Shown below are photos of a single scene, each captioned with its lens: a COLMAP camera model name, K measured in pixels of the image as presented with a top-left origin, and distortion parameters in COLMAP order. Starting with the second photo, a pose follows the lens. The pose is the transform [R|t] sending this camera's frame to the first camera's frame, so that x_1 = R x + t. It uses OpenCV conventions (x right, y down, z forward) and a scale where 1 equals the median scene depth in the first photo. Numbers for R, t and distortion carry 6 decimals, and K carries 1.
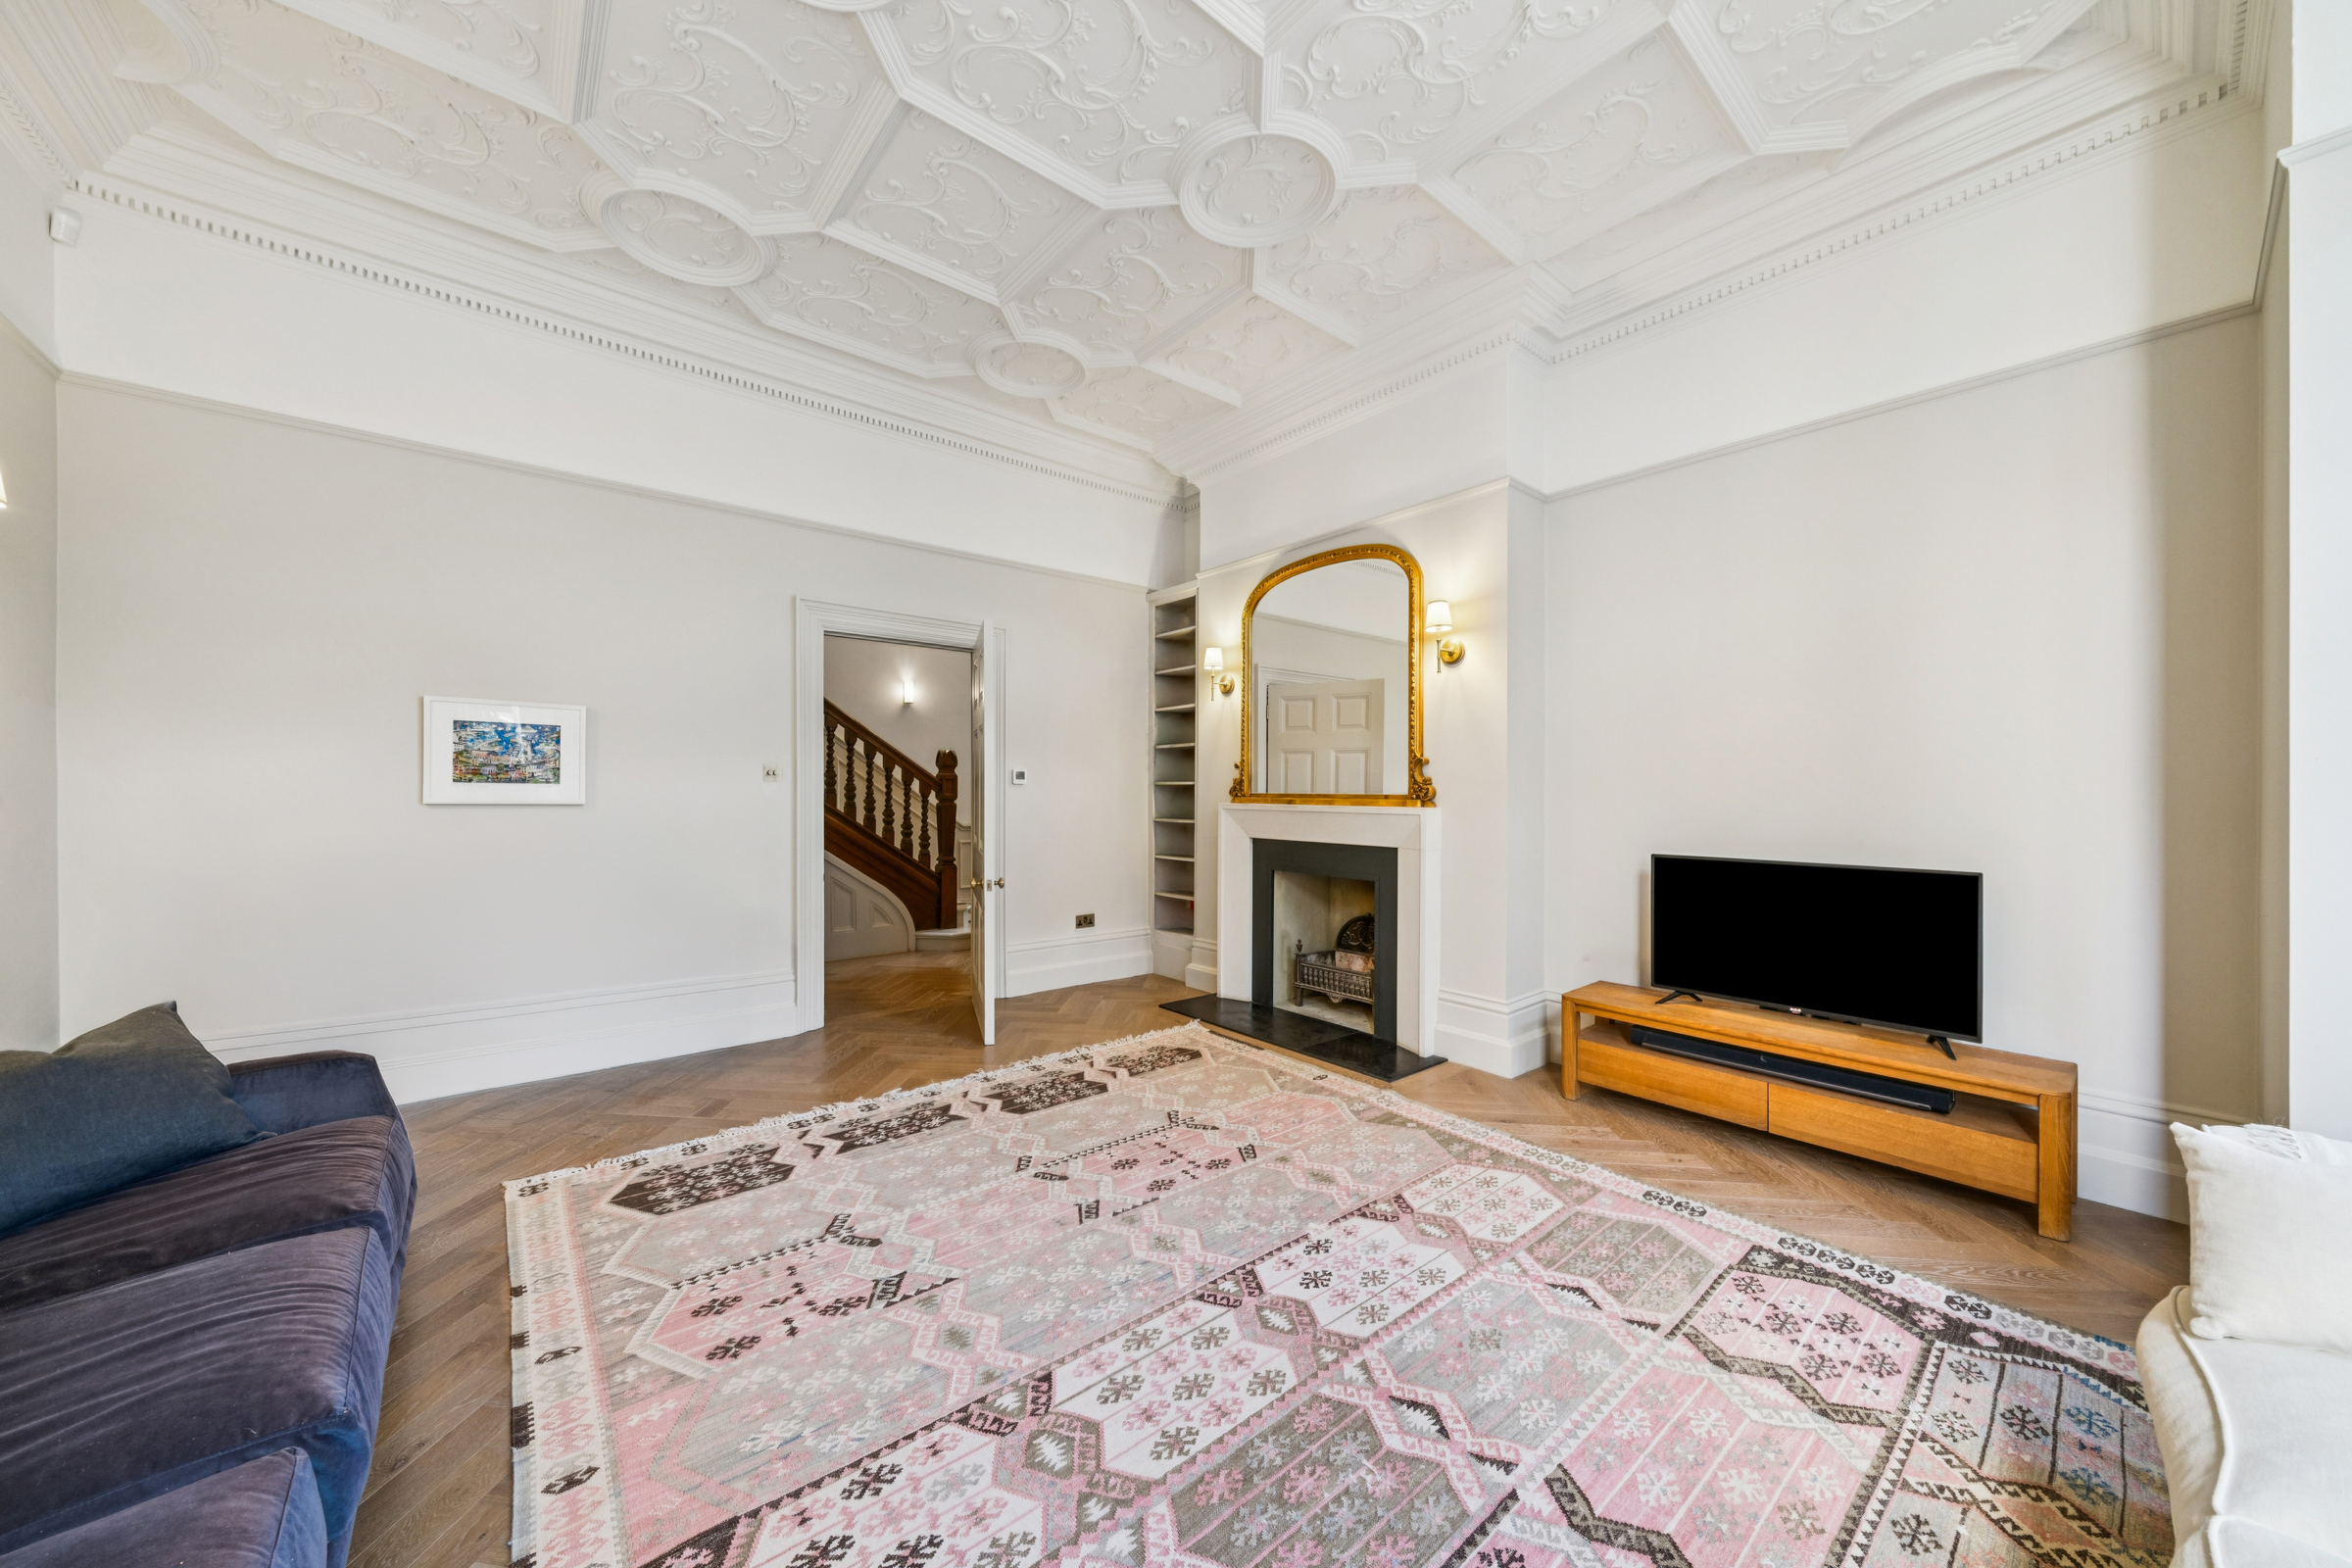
lens RADIAL K [[815.0, 0, 1170.8], [0, 815.0, 801.7], [0, 0, 1]] dist [-0.002143, -0.000250]
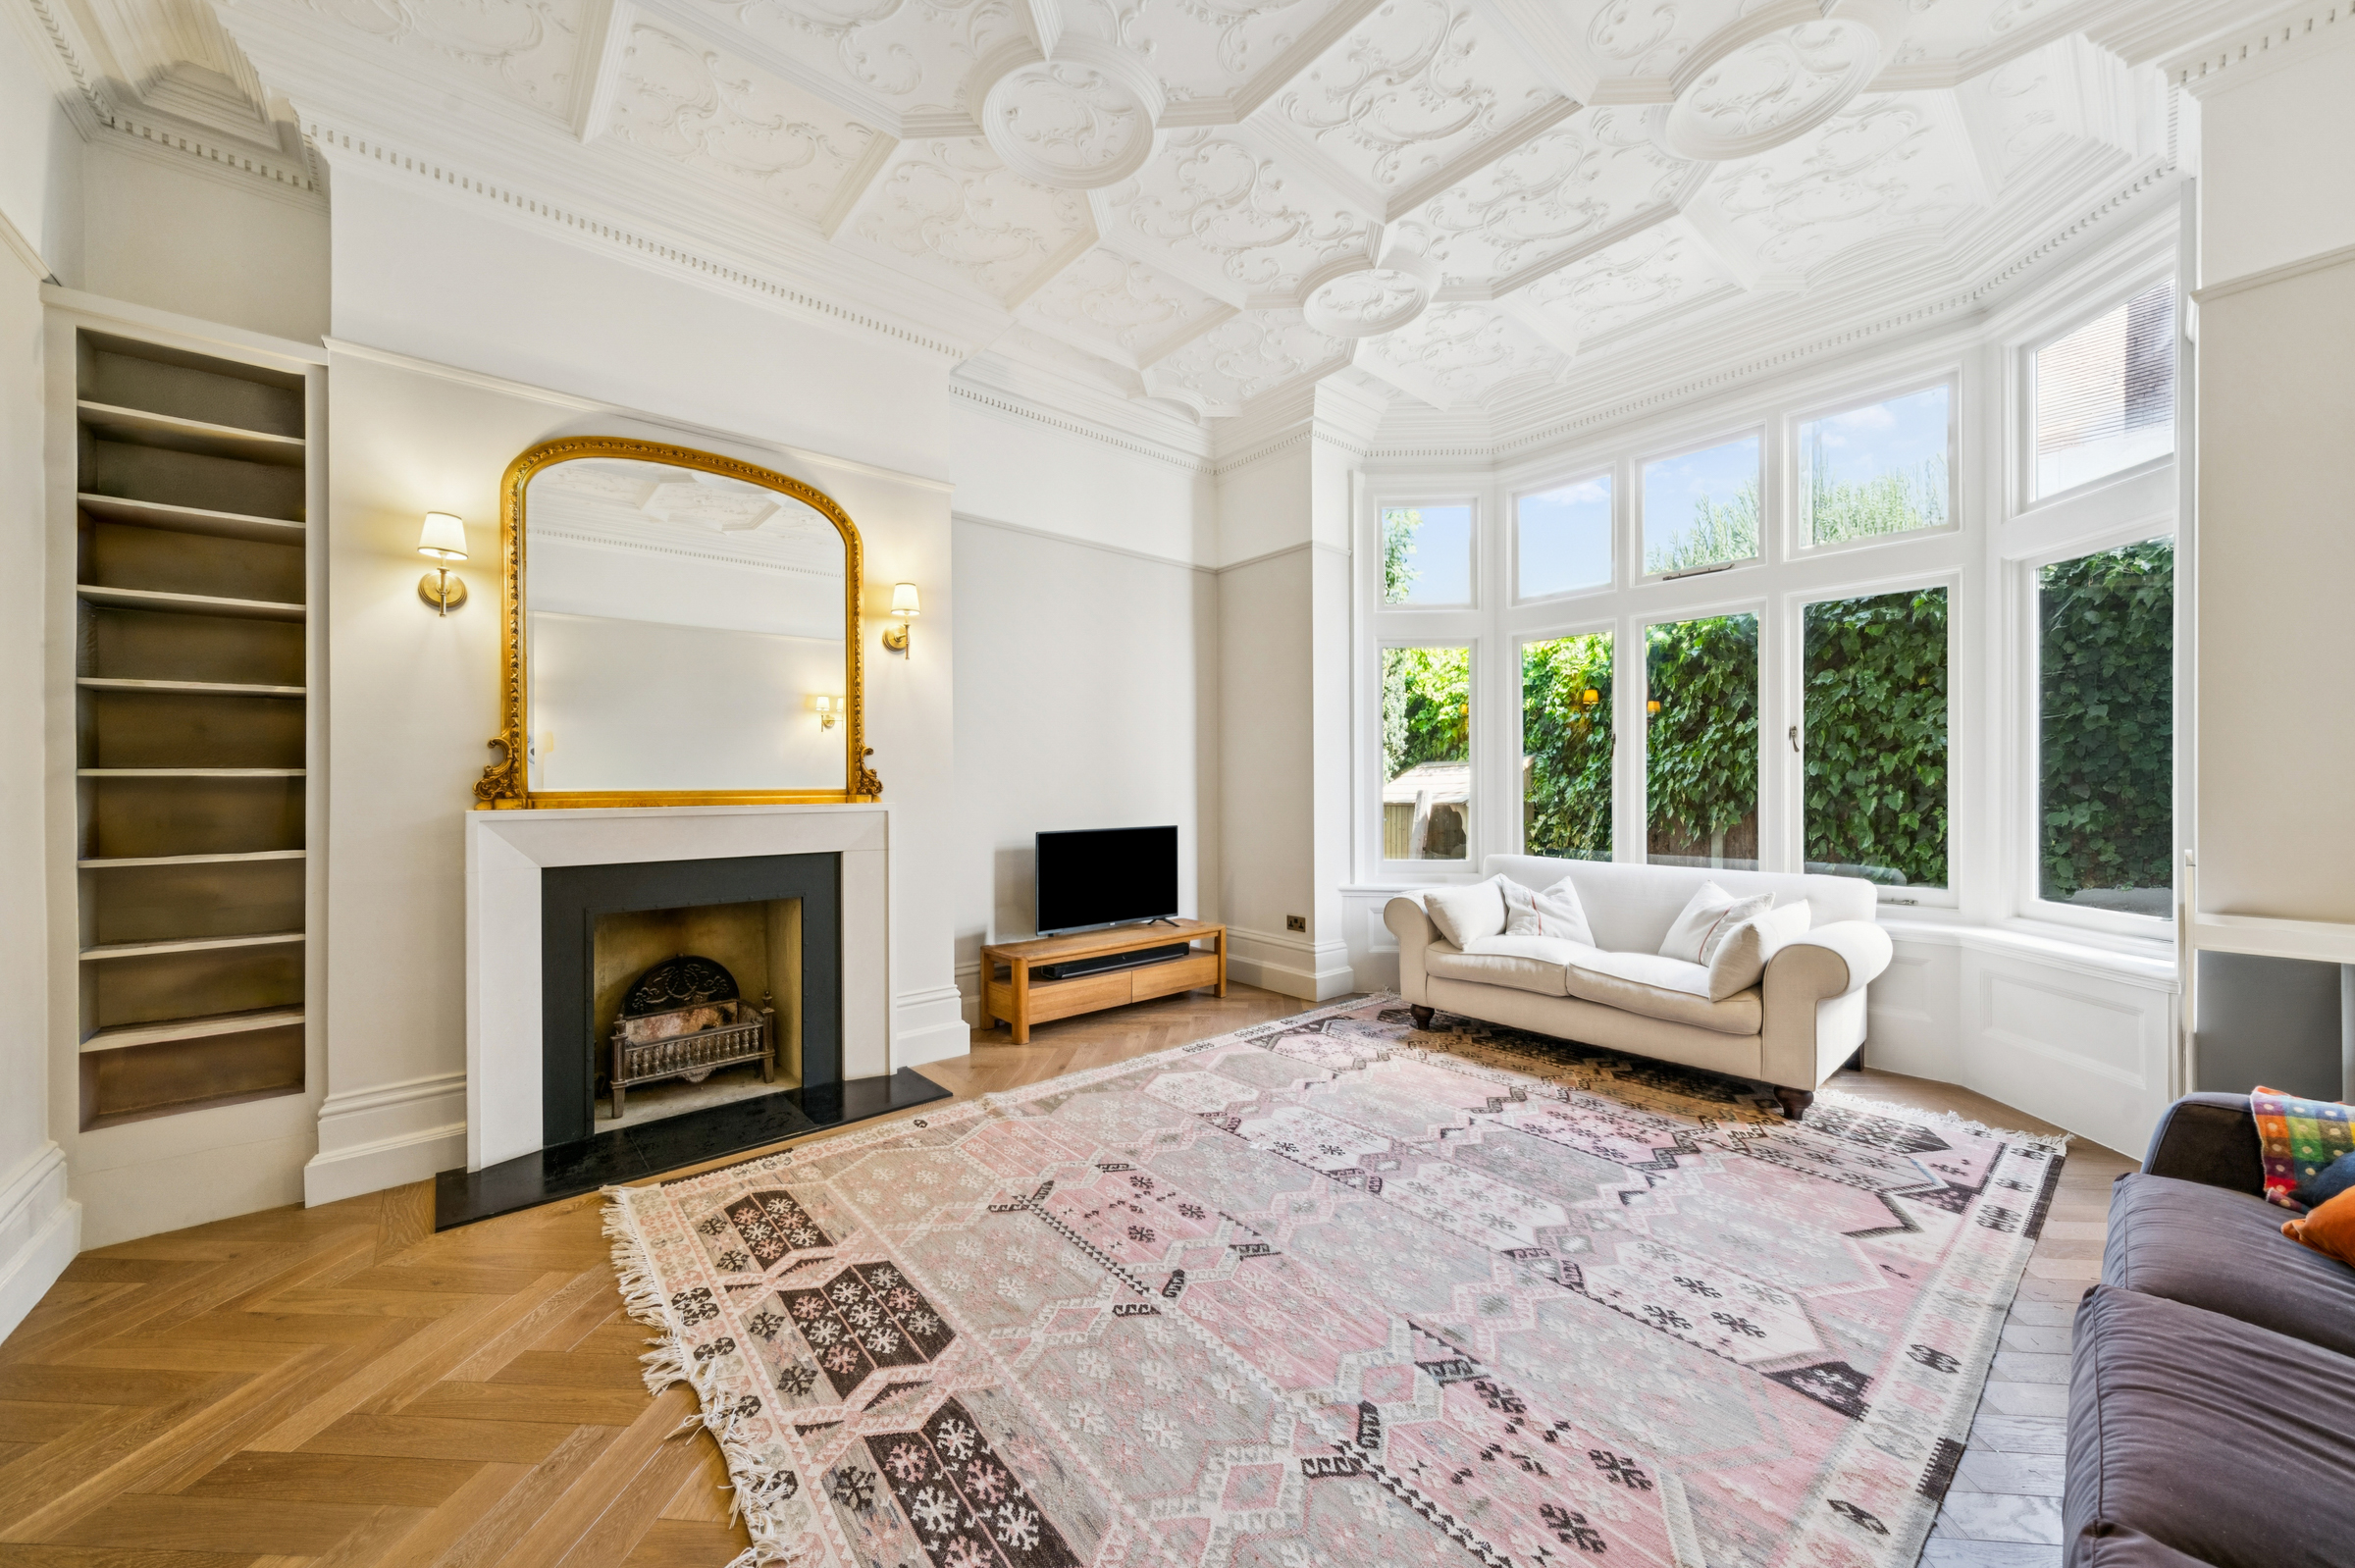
lens RADIAL K [[866.9, 0, 1172.5], [0, 866.9, 784.6], [0, 0, 1]] dist [-0.000290, 0.000106]
pose [[-0.024315, -0.005527, 0.999689, -0.909856], [0.021096, 0.999759, 0.006041, -0.016009], [-0.999482, 0.021236, -0.024192, 0.953950]]
